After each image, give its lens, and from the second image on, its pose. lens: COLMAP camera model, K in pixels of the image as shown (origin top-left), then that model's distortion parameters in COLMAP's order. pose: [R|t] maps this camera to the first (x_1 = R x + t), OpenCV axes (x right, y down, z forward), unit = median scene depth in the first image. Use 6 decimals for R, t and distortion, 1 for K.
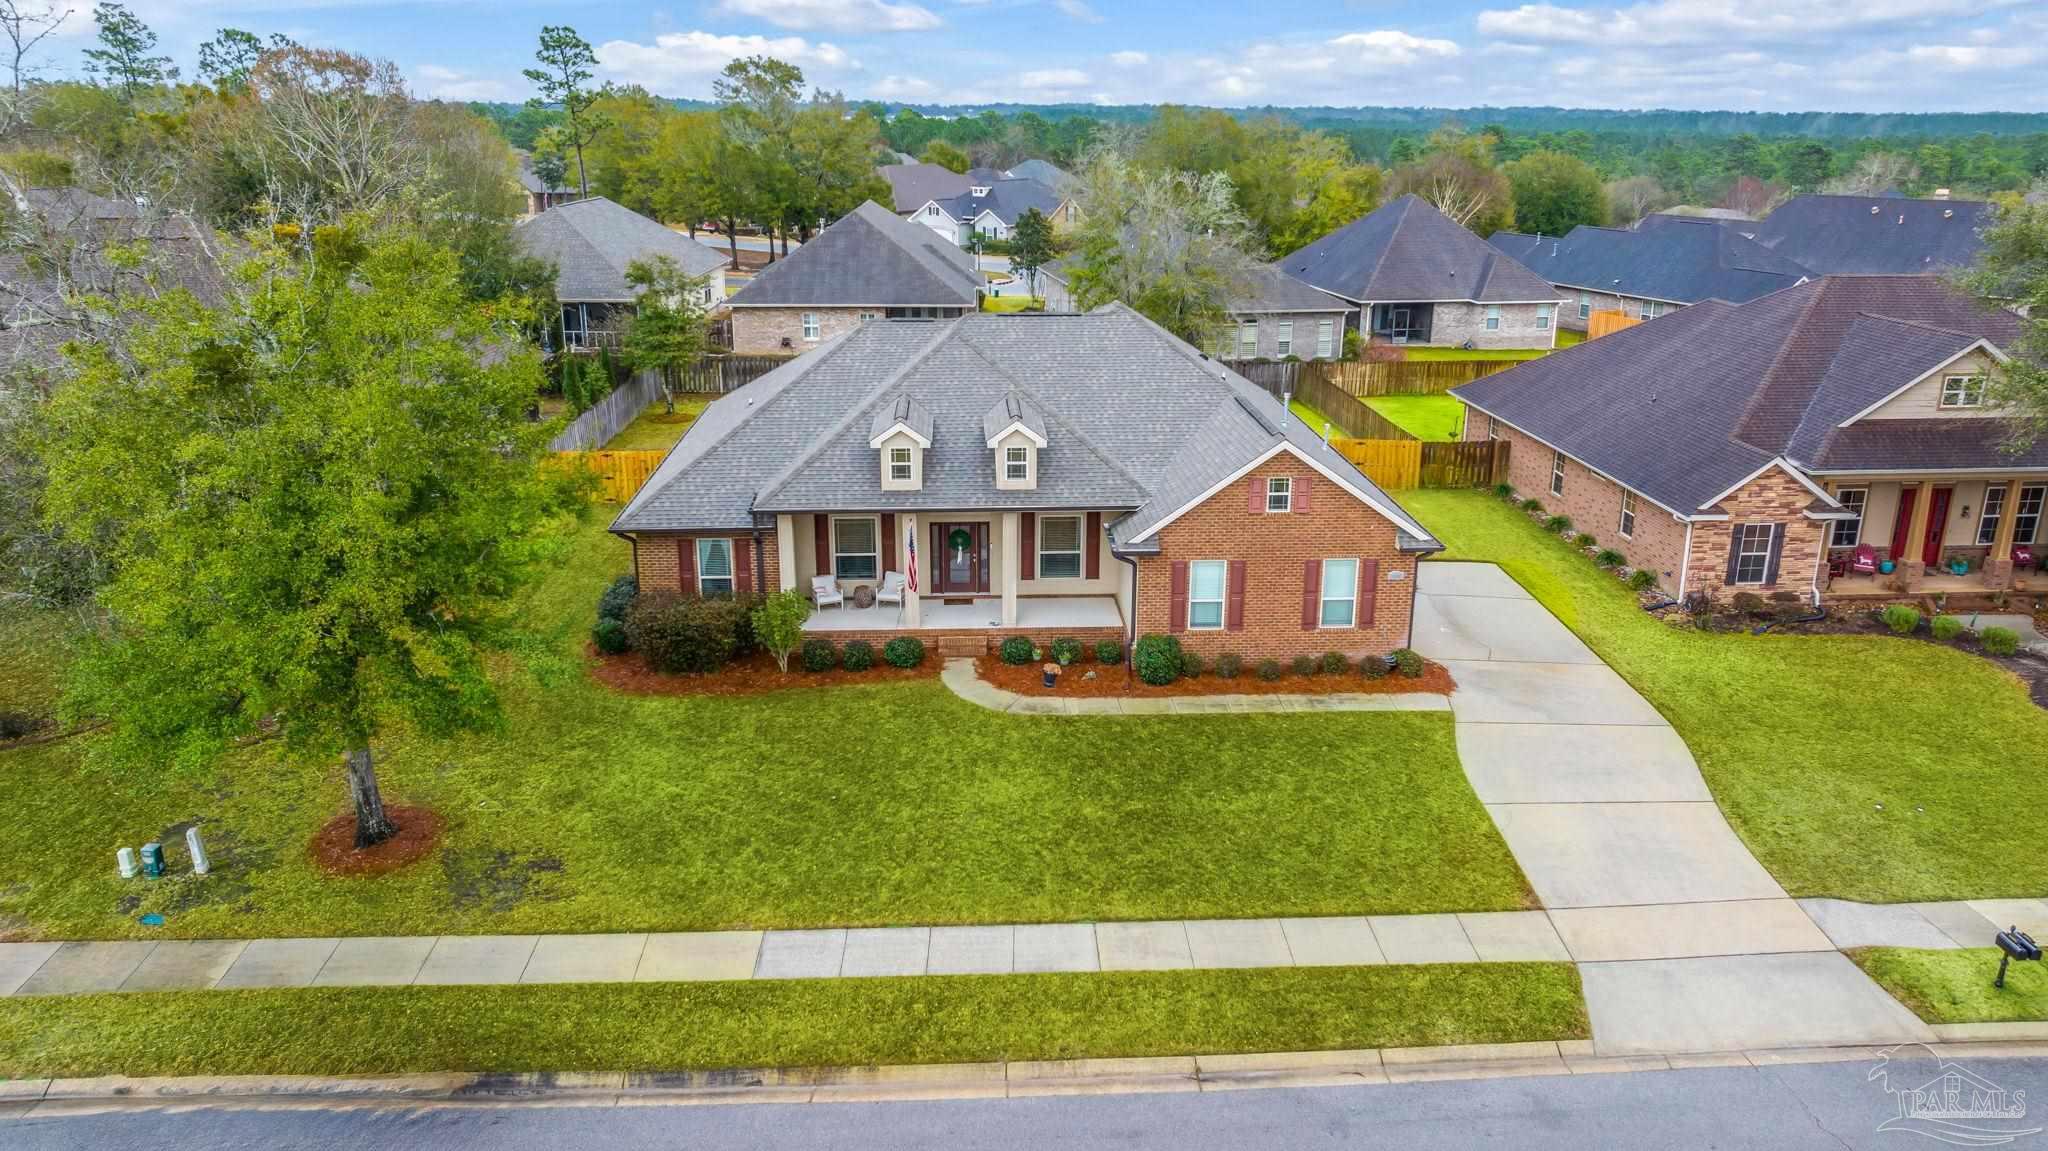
lens RADIAL K [[1562.4, 0, 1024.0], [0, 1562.4, 575.5], [0, 0, 1]] dist [-0.016367, -0.002789]
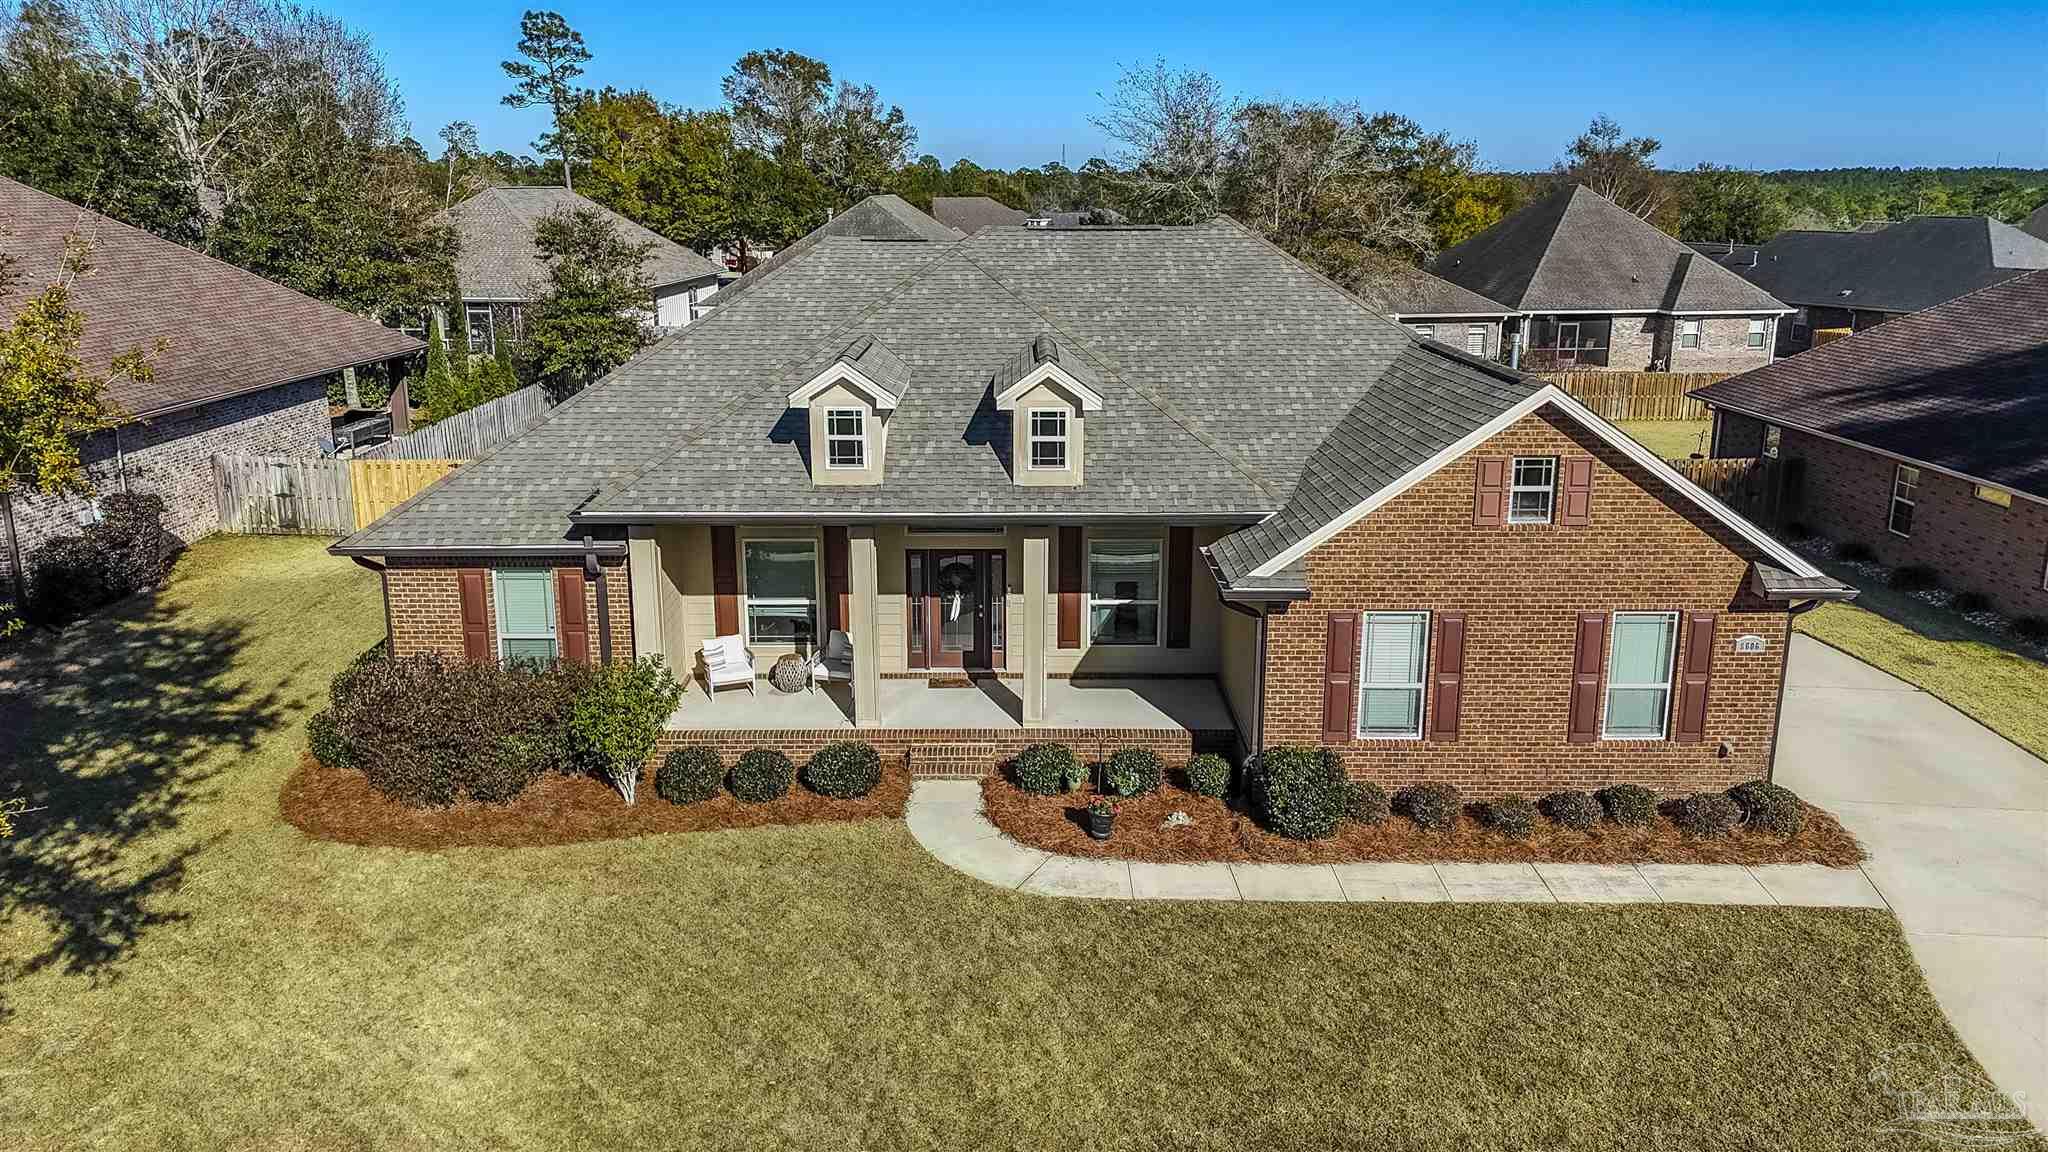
lens RADIAL K [[1615.7, 0, 985.8], [0, 1615.7, 584.8], [0, 0, 1]] dist [0.091380, -0.001153]
pose [[0.997943, 0.007632, -0.063649, 0.010208], [-0.010802, 0.998710, -0.049612, 0.010421], [0.063188, 0.050197, 0.996738, 0.410160]]
